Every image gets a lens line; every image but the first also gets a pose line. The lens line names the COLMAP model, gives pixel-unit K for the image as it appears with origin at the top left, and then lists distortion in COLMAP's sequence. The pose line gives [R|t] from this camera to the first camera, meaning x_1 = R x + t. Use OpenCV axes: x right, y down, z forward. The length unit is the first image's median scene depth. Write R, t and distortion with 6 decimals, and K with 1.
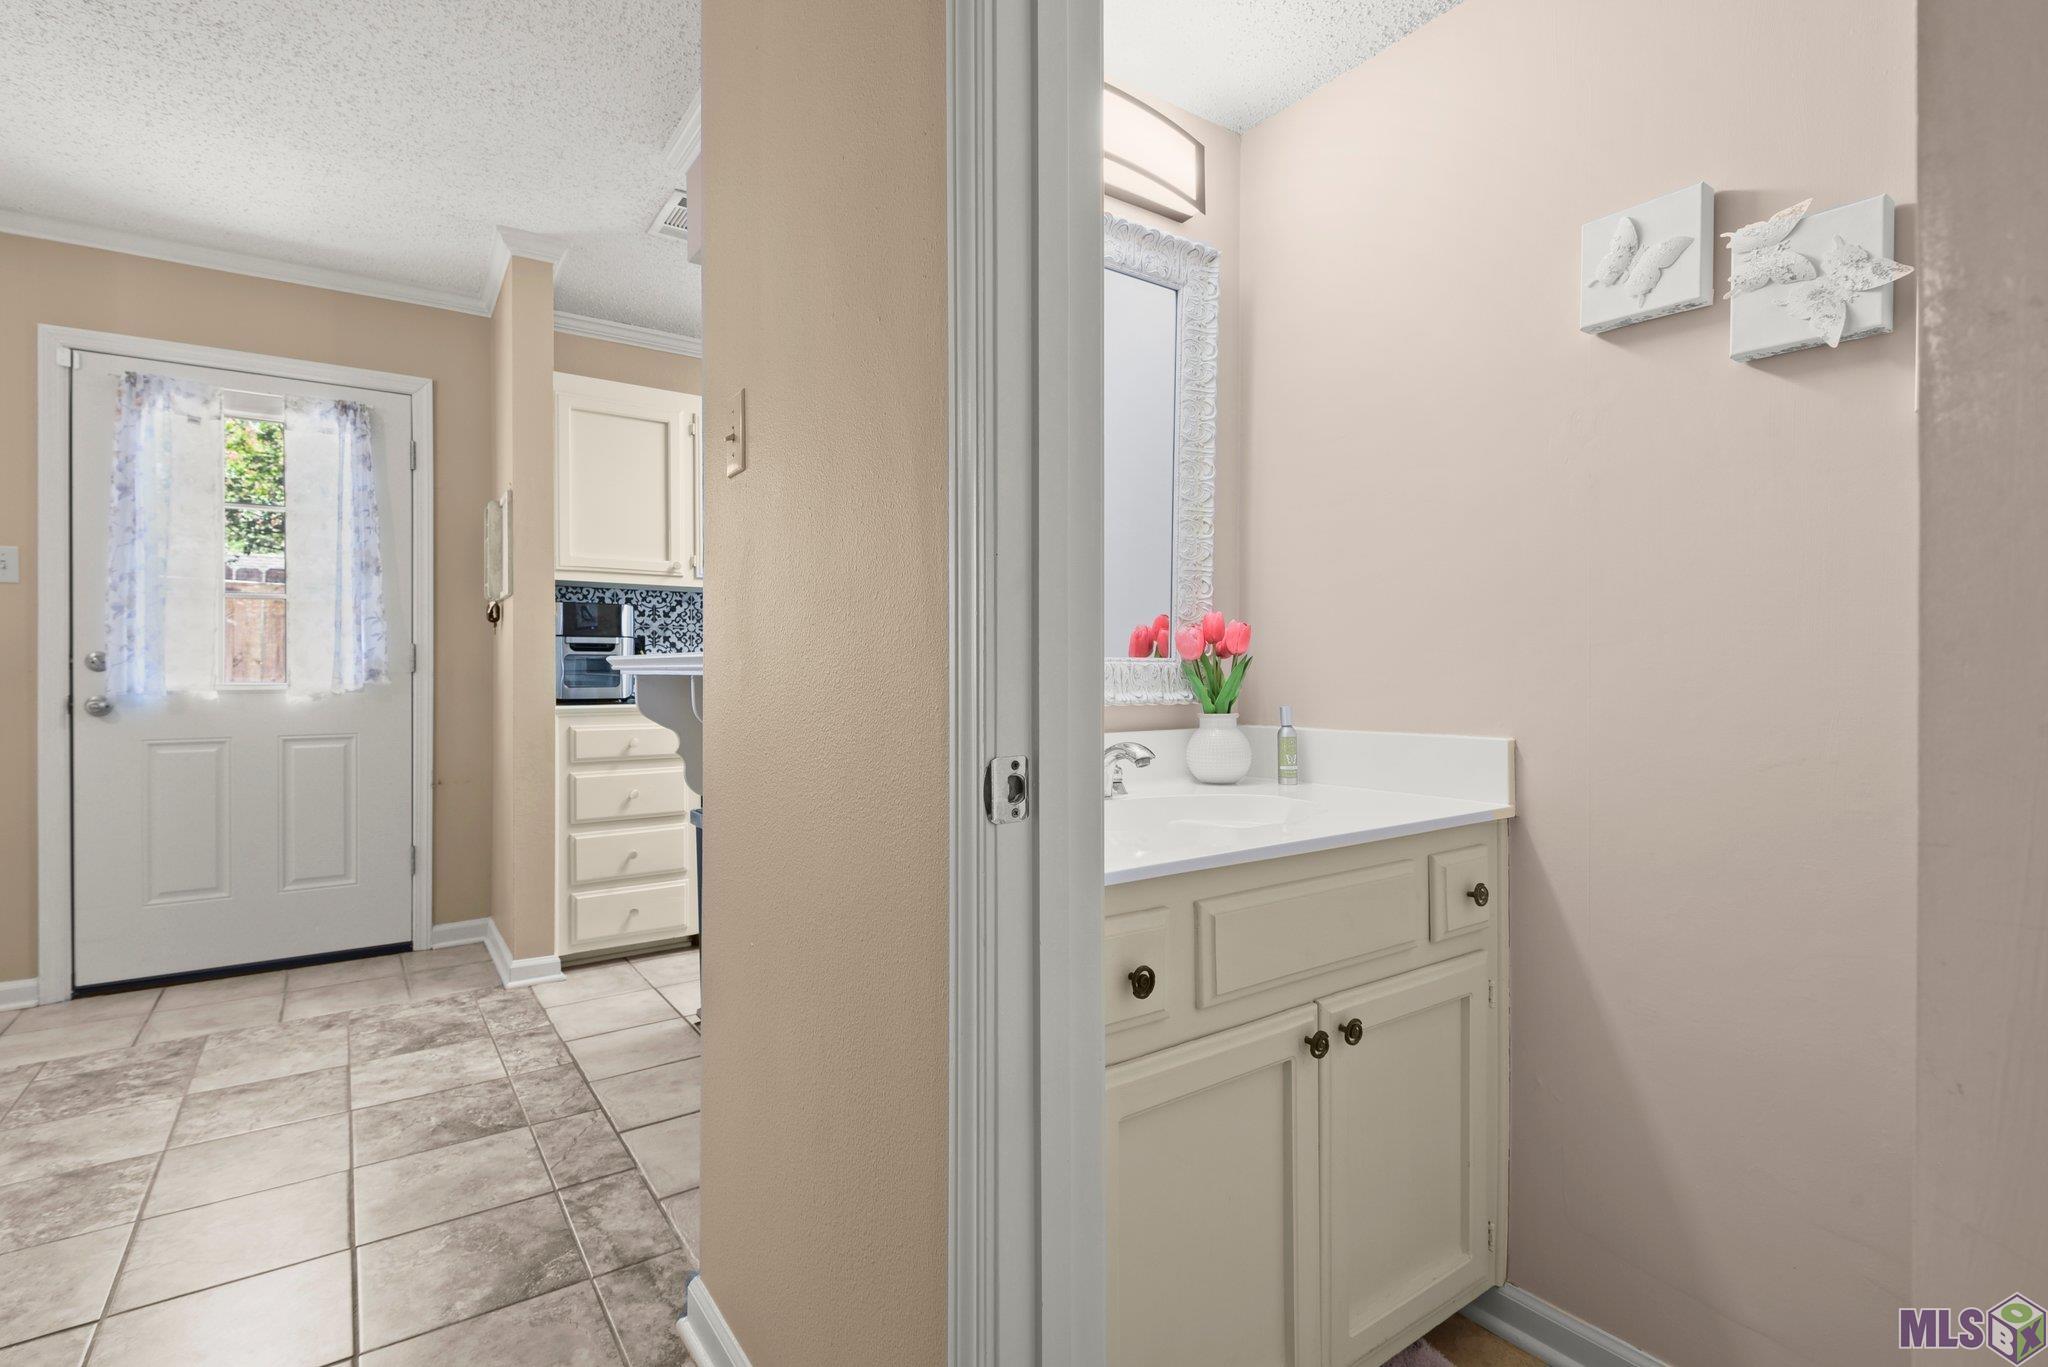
lens RADIAL K [[945.2, 0, 1024.0], [0, 945.2, 683.5], [0, 0, 1]] dist [0.001849, -0.000208]
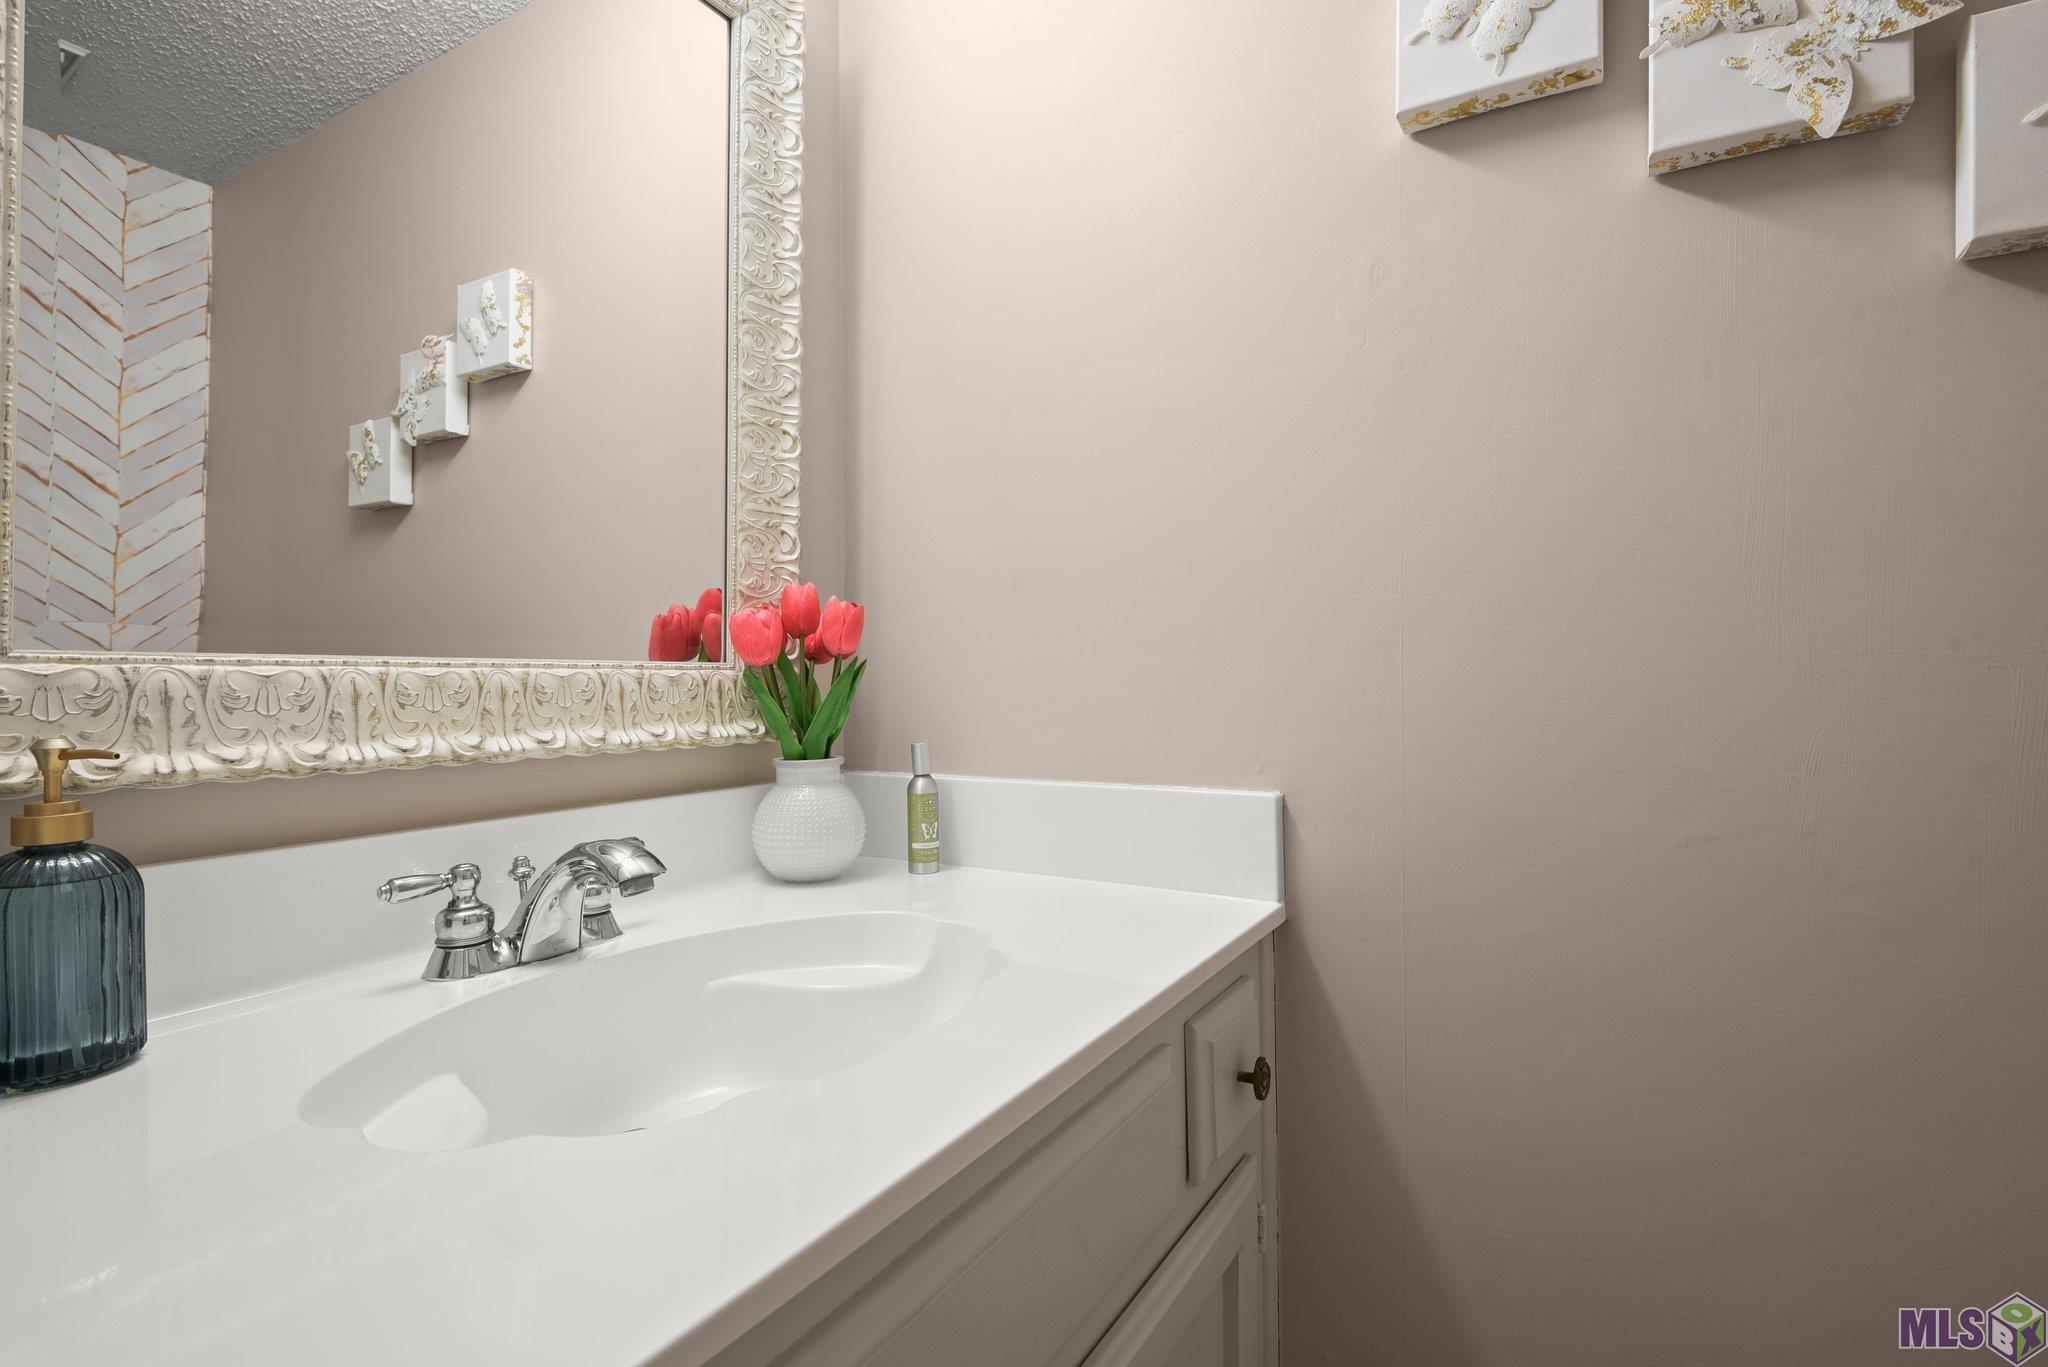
lens RADIAL K [[970.3, 0, 983.3], [0, 970.3, 700.8], [0, 0, 1]] dist [0.033659, -0.028512]
pose [[0.935534, -0.009776, 0.353102, 0.095162], [0.006584, 0.999926, 0.010239, -0.008839], [-0.353176, -0.007254, 0.935529, 0.404072]]
